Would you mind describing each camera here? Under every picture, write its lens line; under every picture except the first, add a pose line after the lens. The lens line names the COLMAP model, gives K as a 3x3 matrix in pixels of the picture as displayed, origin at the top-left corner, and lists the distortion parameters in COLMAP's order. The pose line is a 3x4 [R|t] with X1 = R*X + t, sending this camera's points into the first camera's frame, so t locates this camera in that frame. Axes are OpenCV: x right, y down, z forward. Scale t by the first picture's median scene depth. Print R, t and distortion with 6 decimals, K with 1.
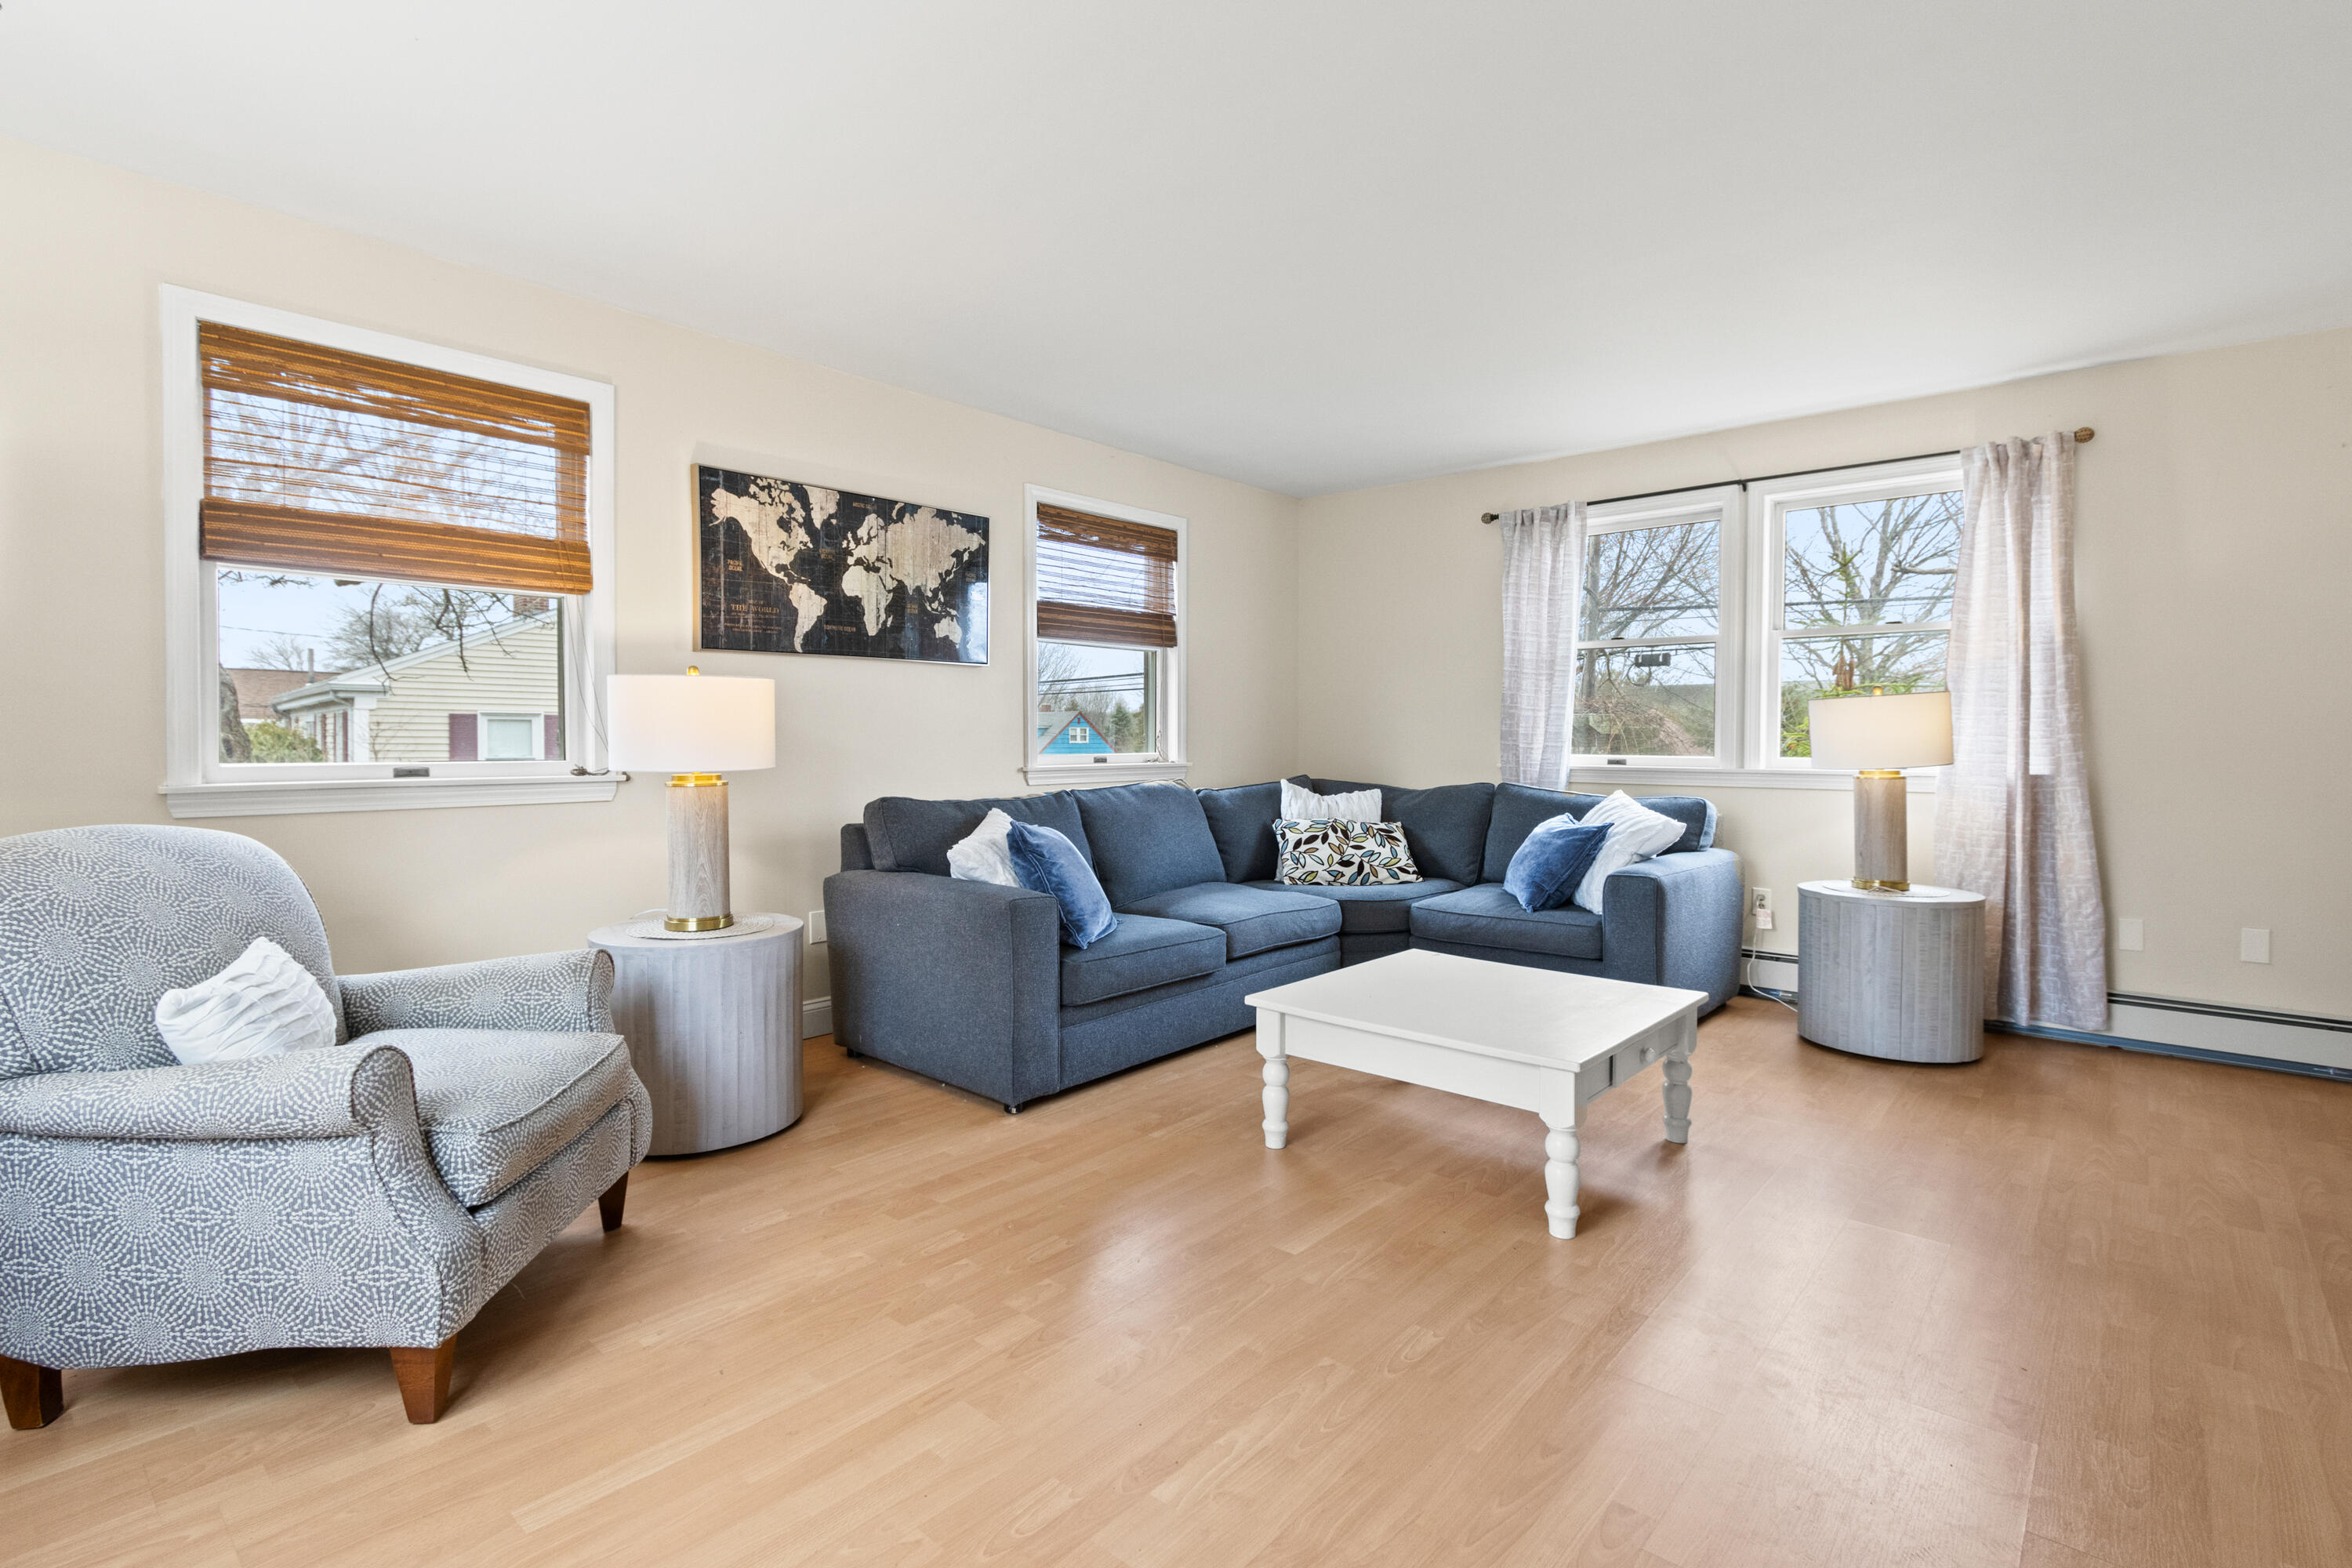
lens RADIAL K [[1122.7, 0, 1119.6], [0, 1122.7, 772.5], [0, 0, 1]] dist [0.007379, -0.004280]
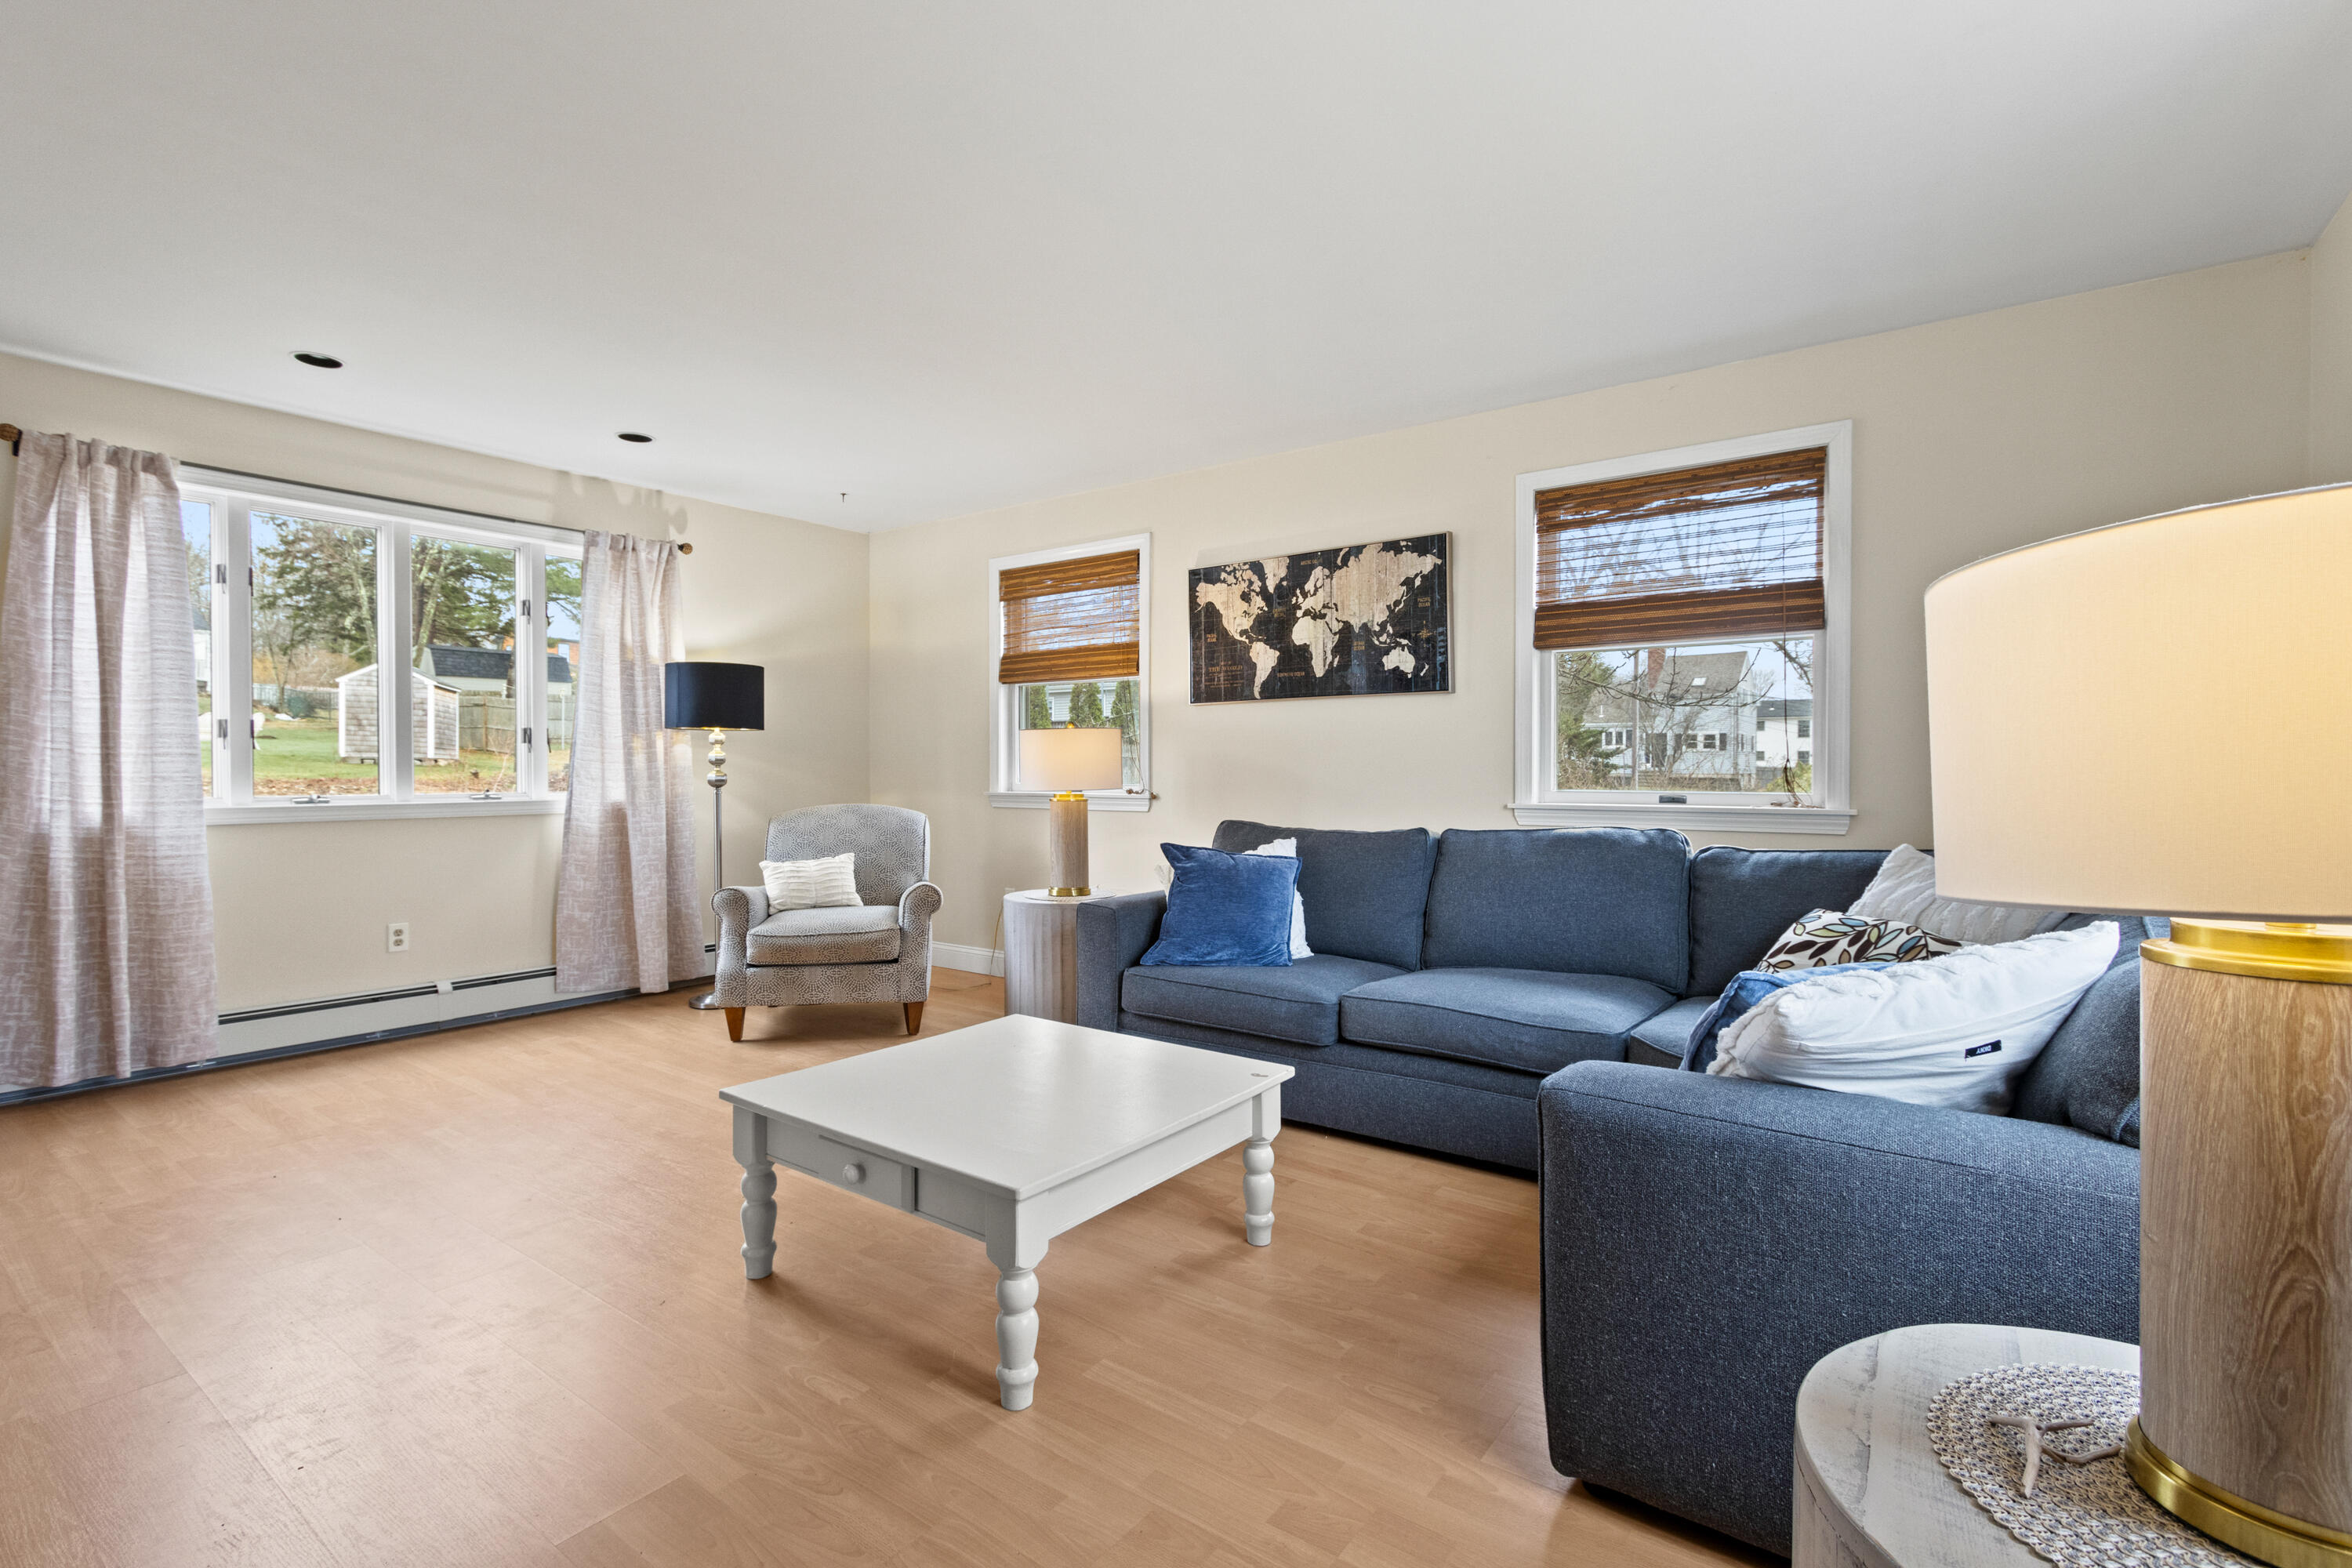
lens RADIAL K [[1050.8, 0, 1179.9], [0, 1050.8, 784.5], [0, 0, 1]] dist [0.000773, 0.000030]
pose [[0.111102, -0.001735, -0.993808, 0.802302], [-0.047761, 0.998834, -0.007083, -0.003165], [0.992661, 0.048252, 0.110889, 0.773250]]
